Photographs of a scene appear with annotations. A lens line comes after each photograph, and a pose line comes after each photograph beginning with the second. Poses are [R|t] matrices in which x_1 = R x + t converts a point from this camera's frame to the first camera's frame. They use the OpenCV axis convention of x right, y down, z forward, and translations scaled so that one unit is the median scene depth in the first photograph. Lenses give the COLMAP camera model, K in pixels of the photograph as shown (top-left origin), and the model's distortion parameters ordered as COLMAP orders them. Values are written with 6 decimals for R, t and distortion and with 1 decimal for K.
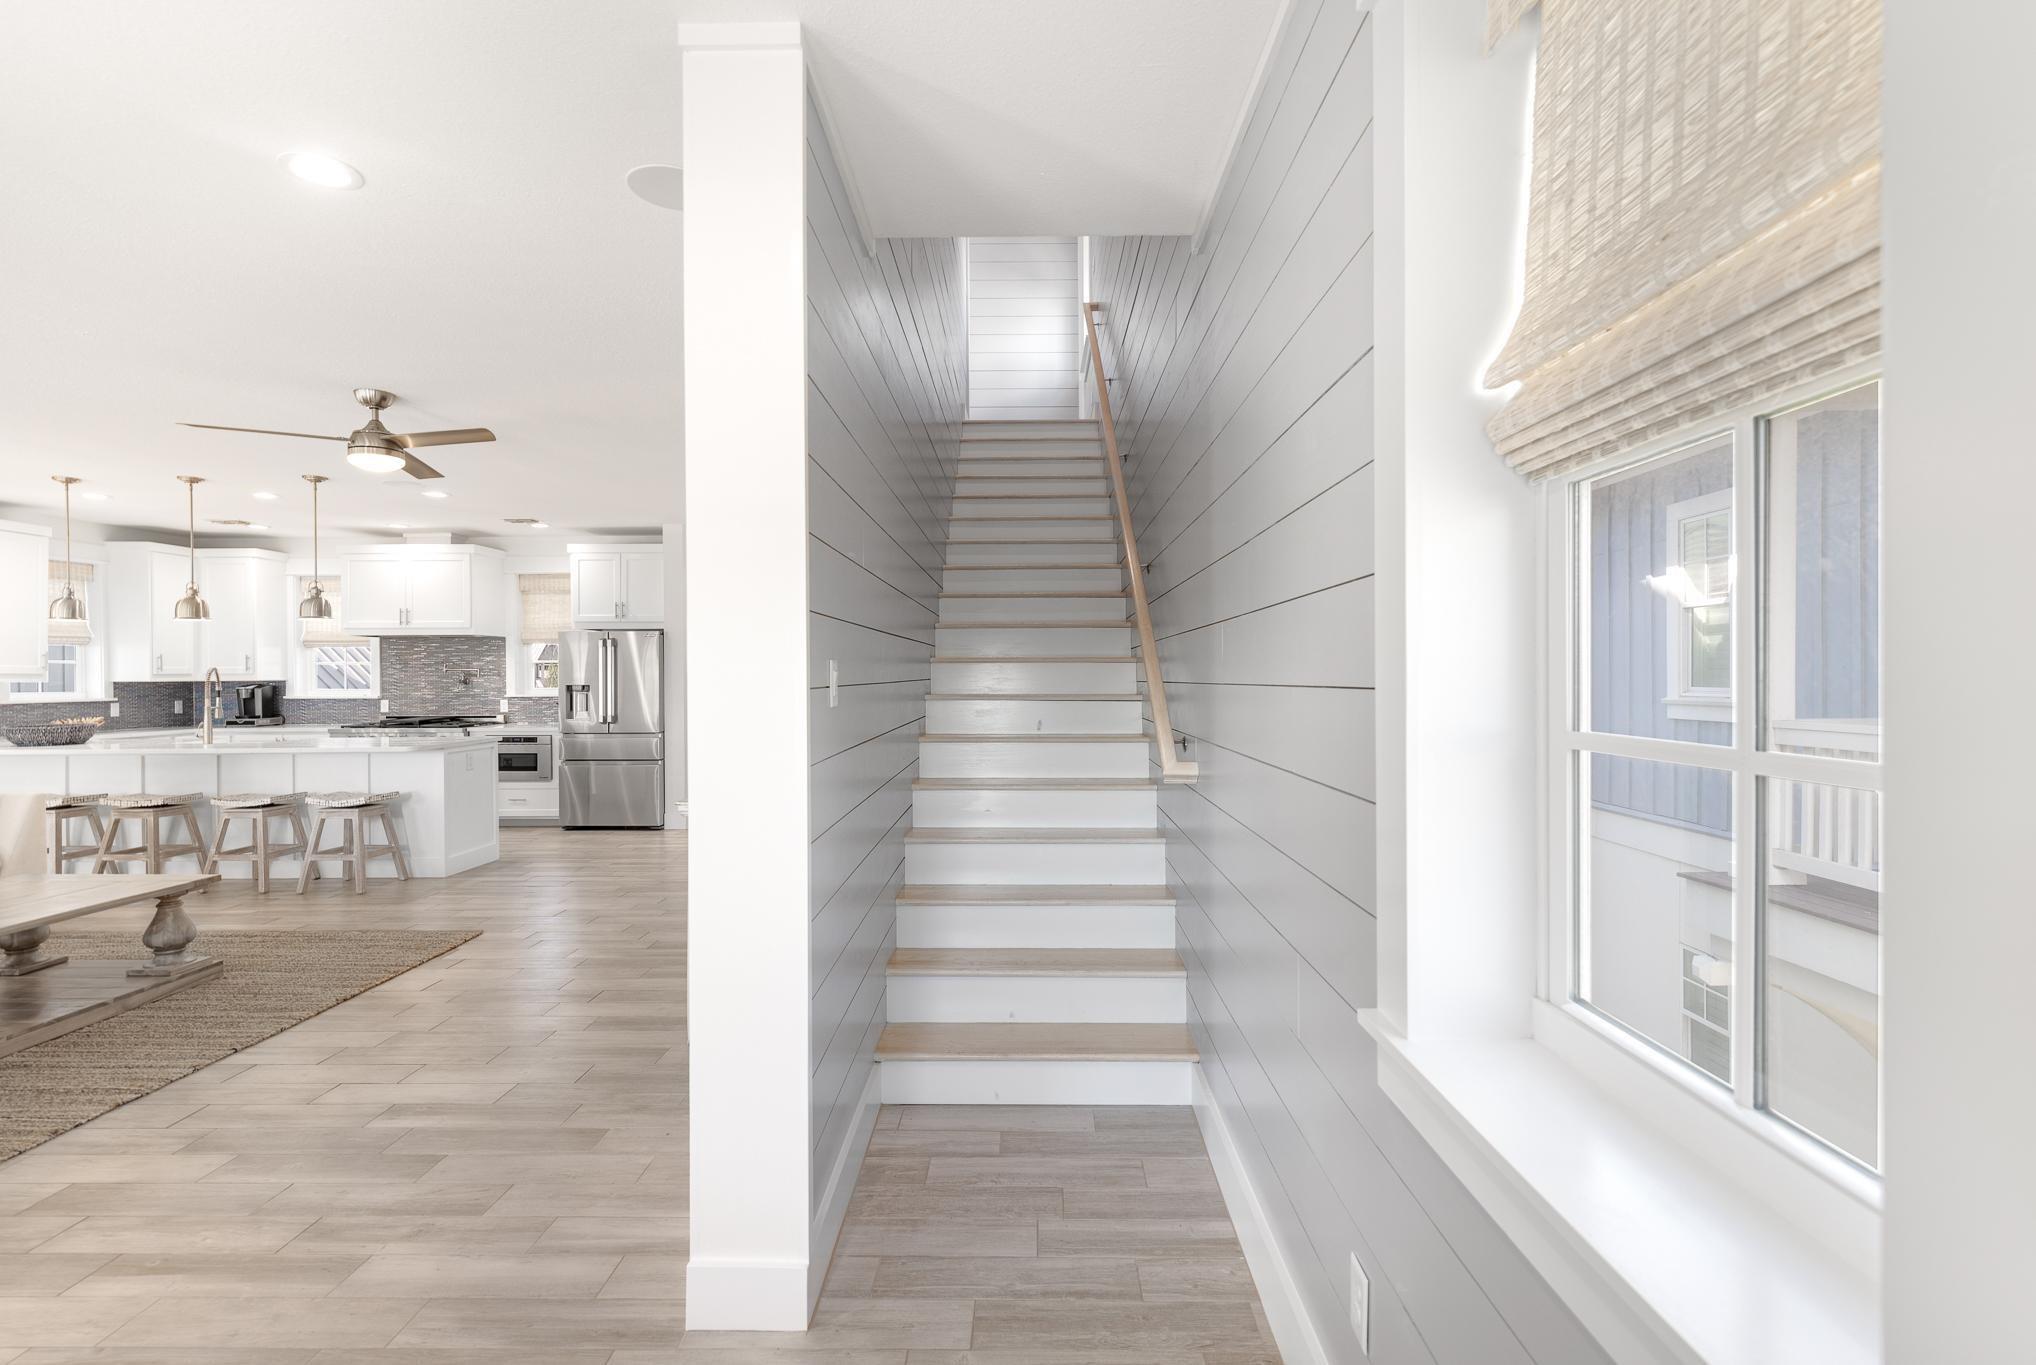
lens RADIAL K [[931.6, 0, 1018.0], [0, 931.6, 682.5], [0, 0, 1]] dist [0.007604, -0.000763]
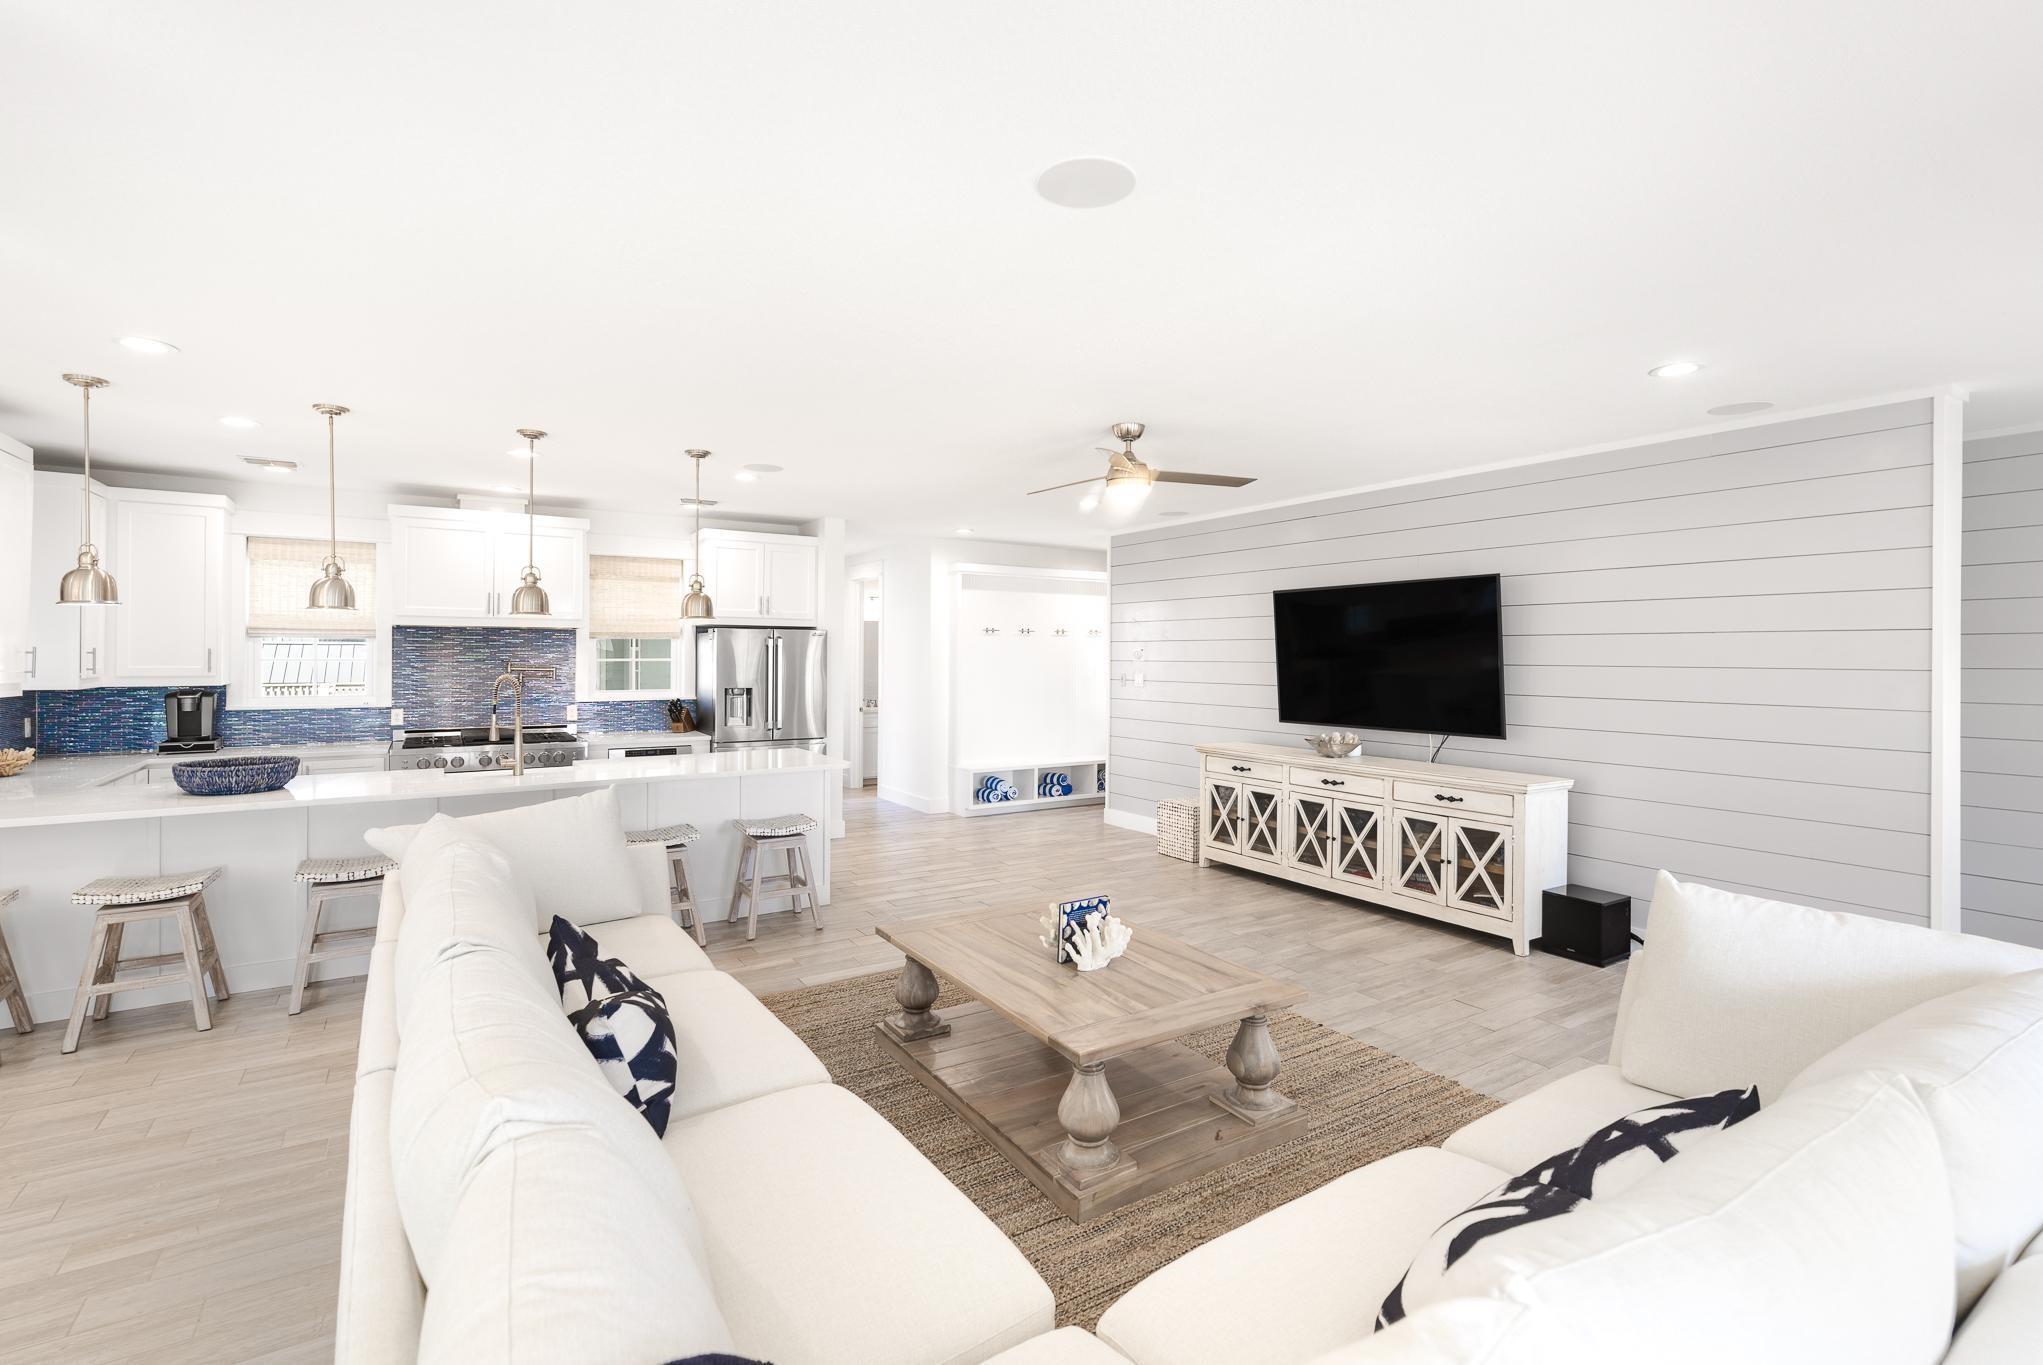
lens RADIAL K [[930.0, 0, 1026.8], [0, 930.0, 642.2], [0, 0, 1]] dist [0.002317, 0.000403]
pose [[0.832717, 0.015721, 0.553476, -0.866966], [-0.002846, 0.999705, -0.024114, -0.023938], [-0.553692, 0.018505, 0.832516, 0.118062]]
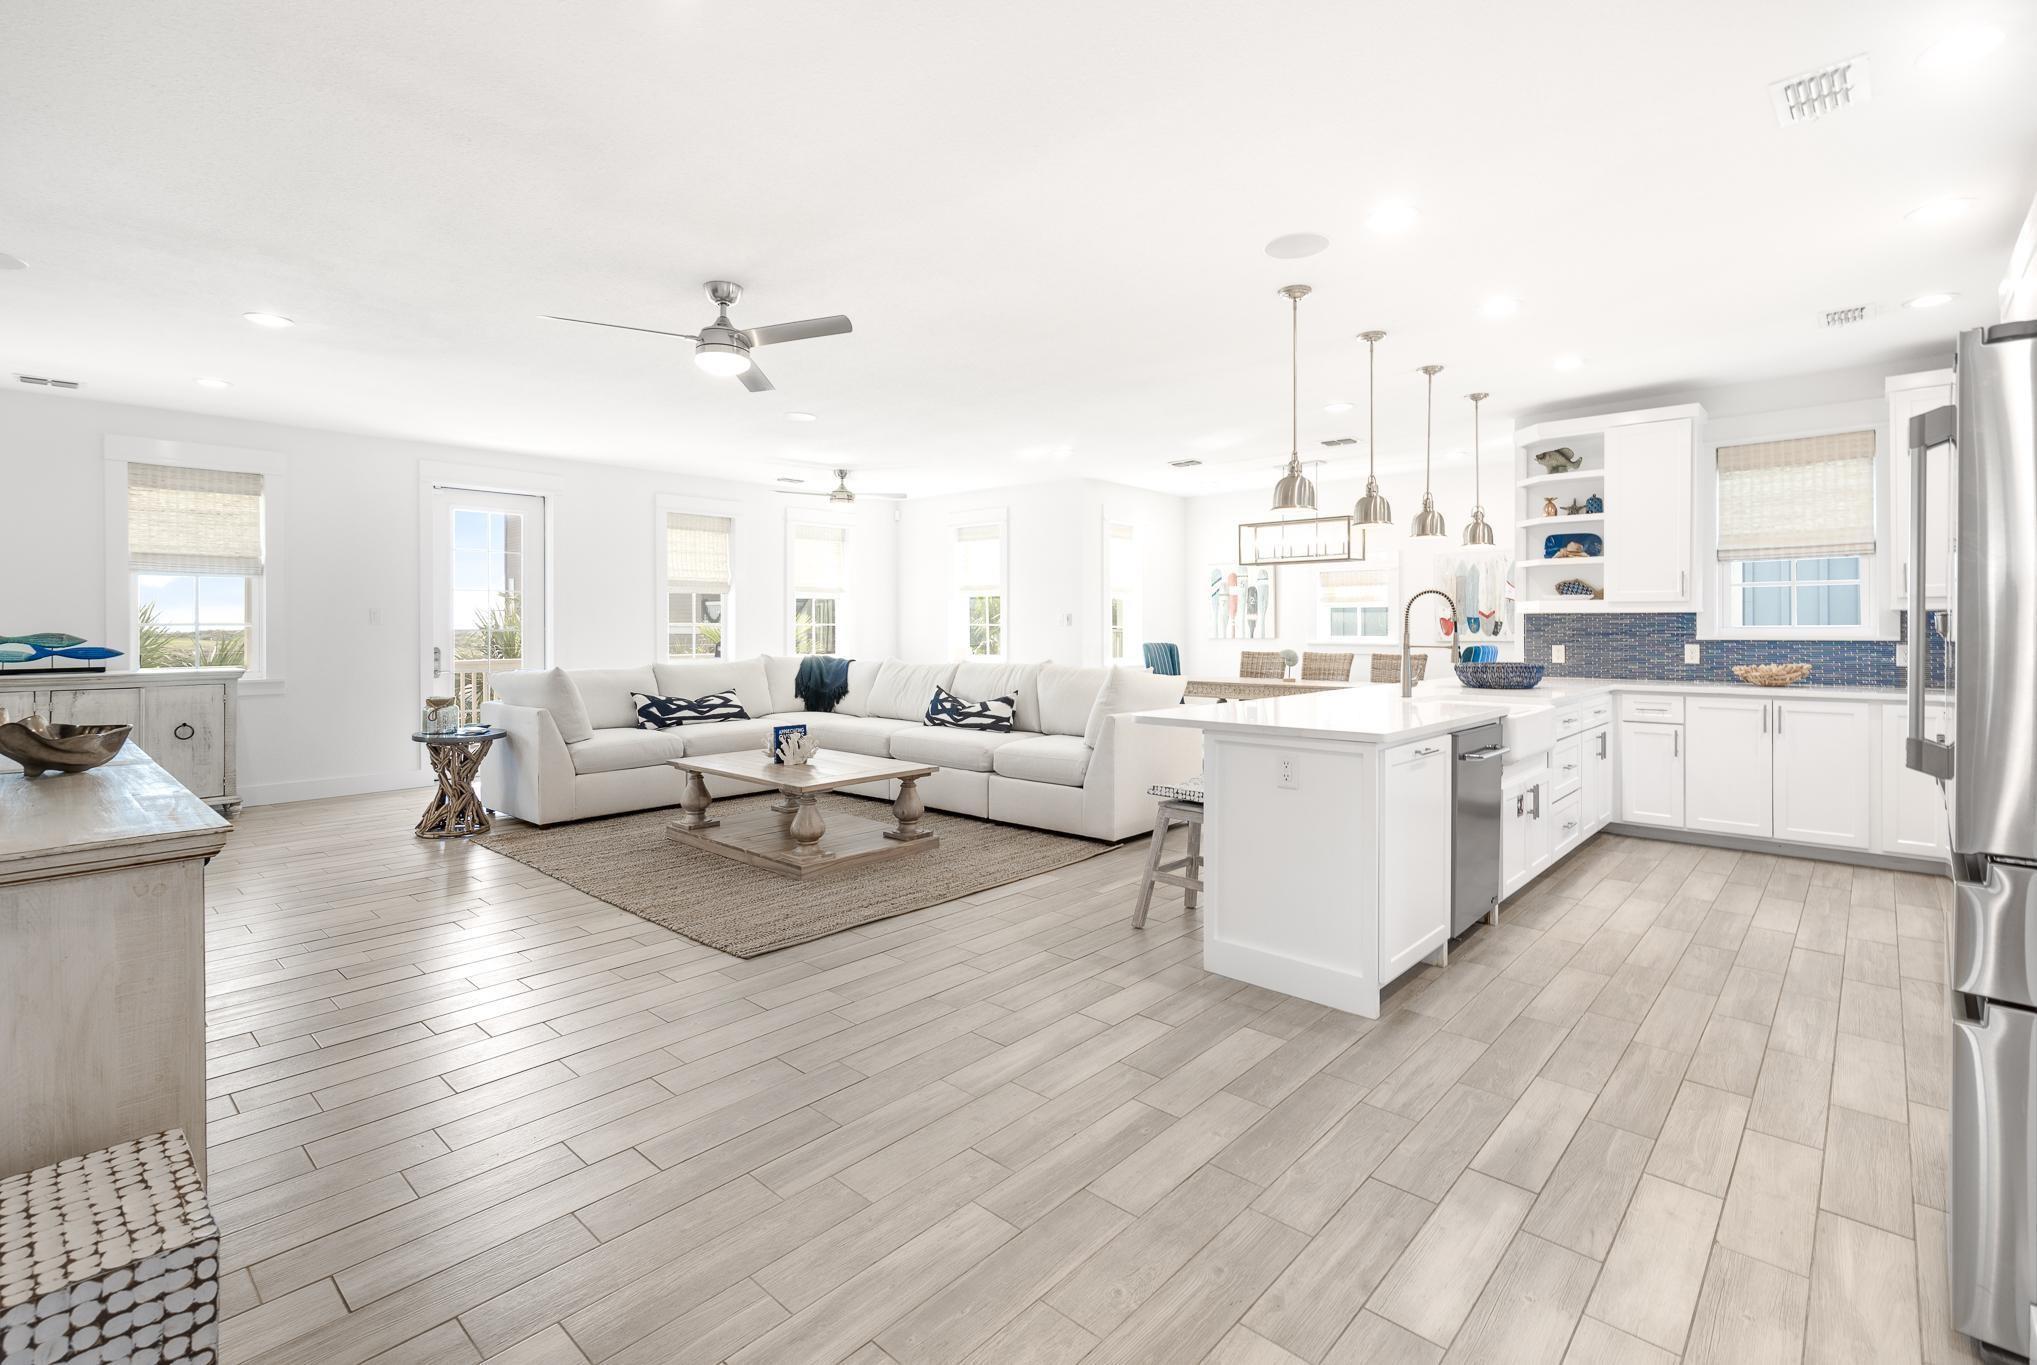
lens RADIAL K [[935.1, 0, 1020.3], [0, 935.1, 623.5], [0, 0, 1]] dist [0.000938, 0.000274]
pose [[-0.664444, 0.002875, -0.747333, -0.127364], [-0.001808, 0.999983, 0.005454, 0.006366], [0.747336, 0.004975, -0.664427, 1.152705]]
